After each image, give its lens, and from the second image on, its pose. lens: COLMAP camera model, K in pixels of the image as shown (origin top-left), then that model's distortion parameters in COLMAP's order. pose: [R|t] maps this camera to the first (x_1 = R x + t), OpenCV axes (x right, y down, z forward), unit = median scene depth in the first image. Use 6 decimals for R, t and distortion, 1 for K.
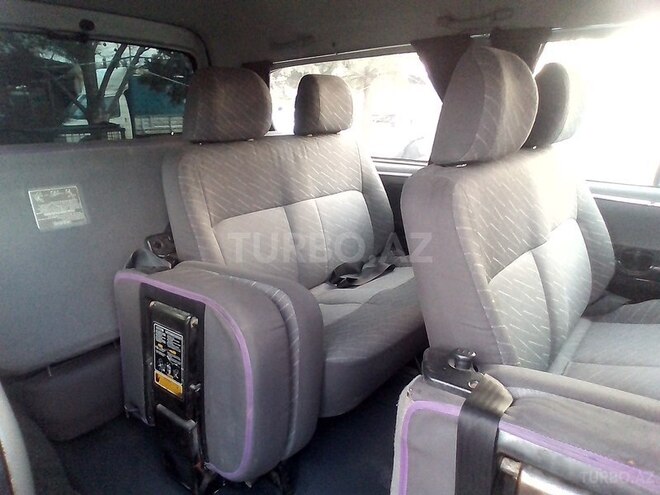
lens RADIAL K [[436.7, 0, 313.3], [0, 436.7, 247.8], [0, 0, 1]] dist [0.073272, -0.121573]
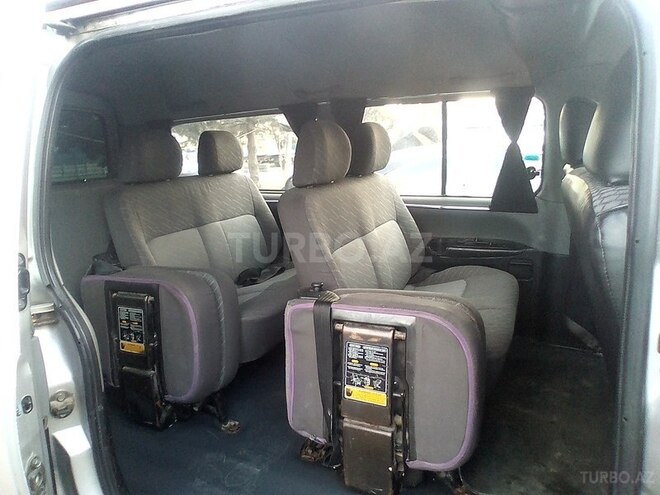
lens RADIAL K [[436.7, 0, 313.3], [0, 436.7, 247.8], [0, 0, 1]] dist [0.073272, -0.121573]
pose [[0.967931, -0.086932, 0.235697, -0.062876], [0.107042, 0.991505, -0.073893, 0.144370], [-0.227271, 0.096753, 0.969013, -0.522221]]
